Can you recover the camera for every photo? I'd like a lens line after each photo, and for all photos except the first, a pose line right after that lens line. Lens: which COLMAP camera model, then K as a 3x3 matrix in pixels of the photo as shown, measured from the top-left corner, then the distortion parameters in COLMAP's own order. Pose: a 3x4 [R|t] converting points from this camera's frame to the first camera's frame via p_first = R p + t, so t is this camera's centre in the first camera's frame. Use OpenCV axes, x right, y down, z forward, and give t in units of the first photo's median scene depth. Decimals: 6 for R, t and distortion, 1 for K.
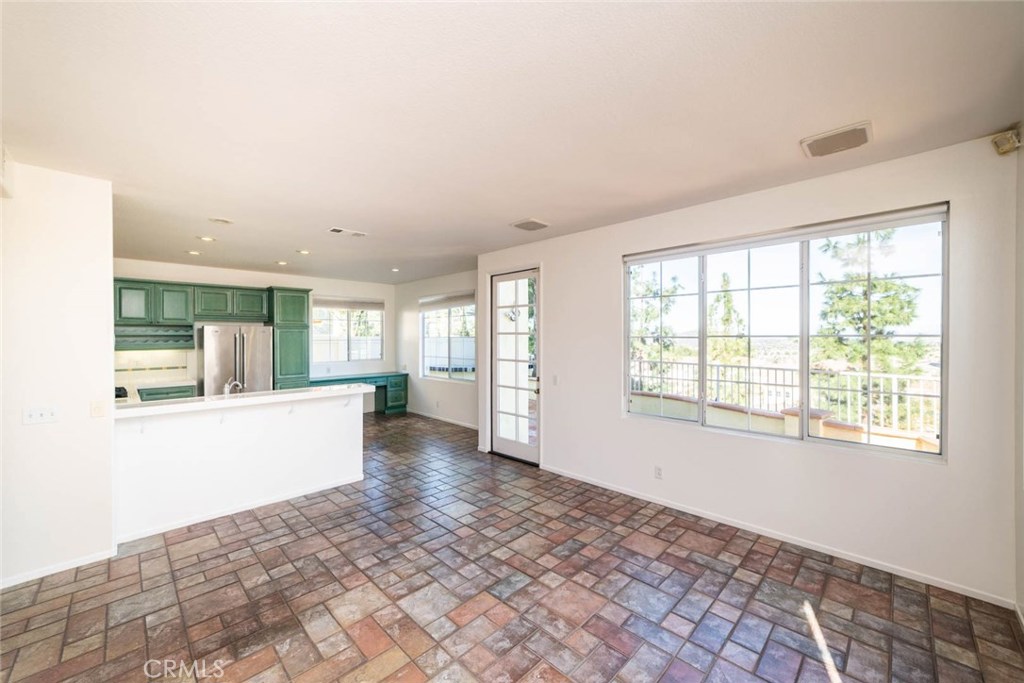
lens RADIAL K [[408.9, 0, 509.5], [0, 408.9, 338.1], [0, 0, 1]] dist [-0.021582, 0.004314]
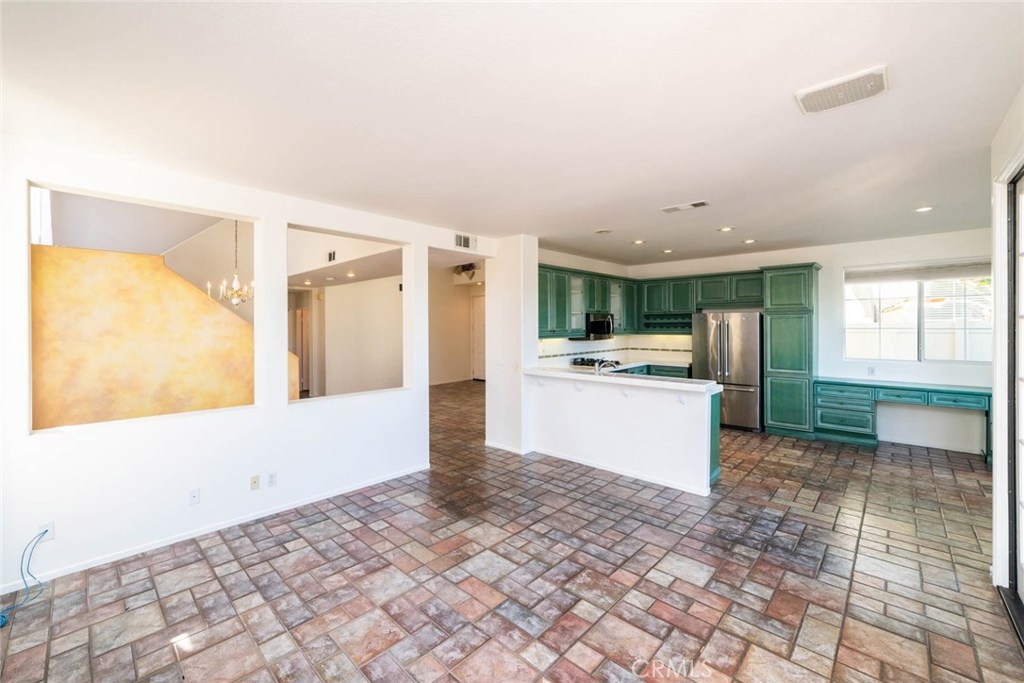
lens RADIAL K [[408.9, 0, 438.9], [0, 408.9, 325.3], [0, 0, 1]] dist [-0.021582, 0.004314]
pose [[-0.070923, 0.003961, -0.997474, 0.646666], [0.002423, 0.999990, 0.003799, -0.009146], [0.997479, -0.002148, -0.070932, 0.662920]]
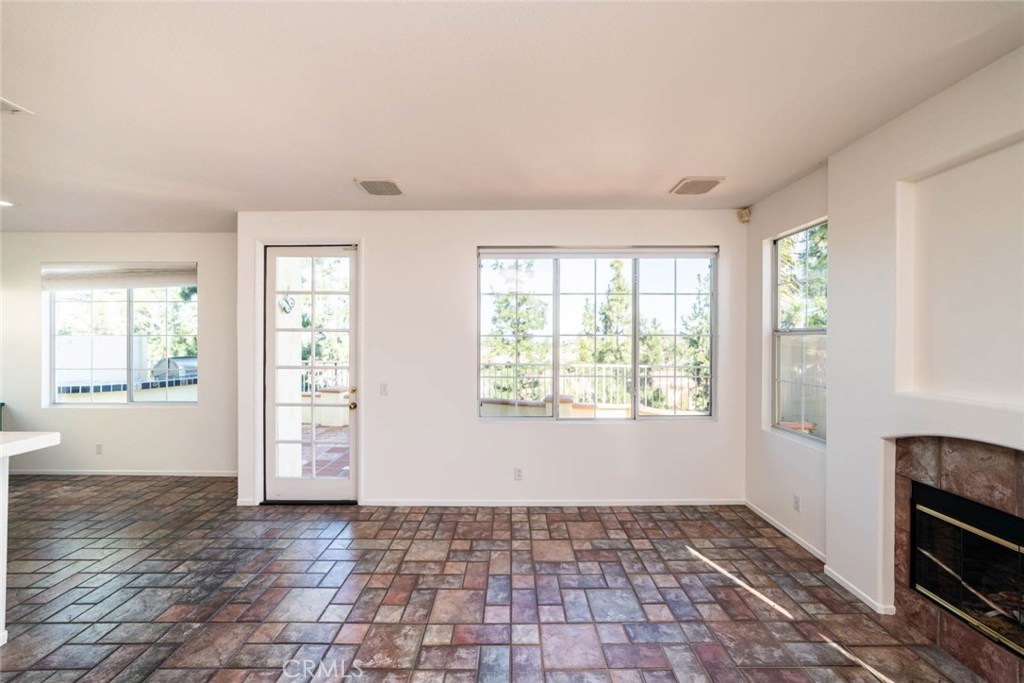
lens RADIAL K [[408.9, 0, 515.4], [0, 408.9, 340.6], [0, 0, 1]] dist [-0.021582, 0.004314]
pose [[0.694381, -0.001189, 0.719607, -0.371519], [-0.001448, 0.999994, 0.003050, 0.006285], [-0.719606, -0.003160, 0.694375, 0.347462]]
